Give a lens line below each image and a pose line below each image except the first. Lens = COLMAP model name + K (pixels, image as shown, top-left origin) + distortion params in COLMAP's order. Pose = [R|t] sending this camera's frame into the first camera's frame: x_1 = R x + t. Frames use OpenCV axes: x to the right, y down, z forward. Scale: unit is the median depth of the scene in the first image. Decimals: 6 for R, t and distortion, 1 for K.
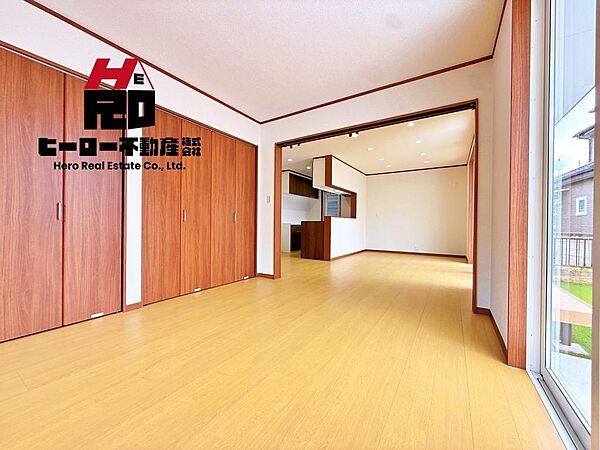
lens RADIAL K [[241.4, 0, 296.7], [0, 241.4, 222.0], [0, 0, 1]] dist [-0.001016, 0.000597]
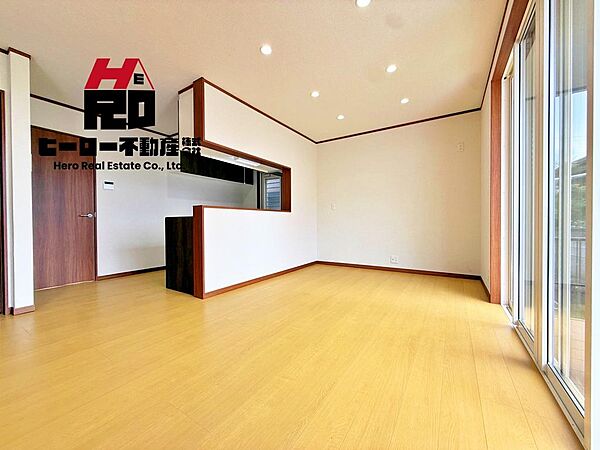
lens RADIAL K [[241.4, 0, 298.7], [0, 241.4, 226.8], [0, 0, 1]] dist [-0.001016, 0.000597]
pose [[0.999819, -0.018966, 0.001533, 0.327629], [0.018918, 0.999461, 0.026834, 0.008157], [-0.002041, -0.026801, 0.999639, 0.509801]]
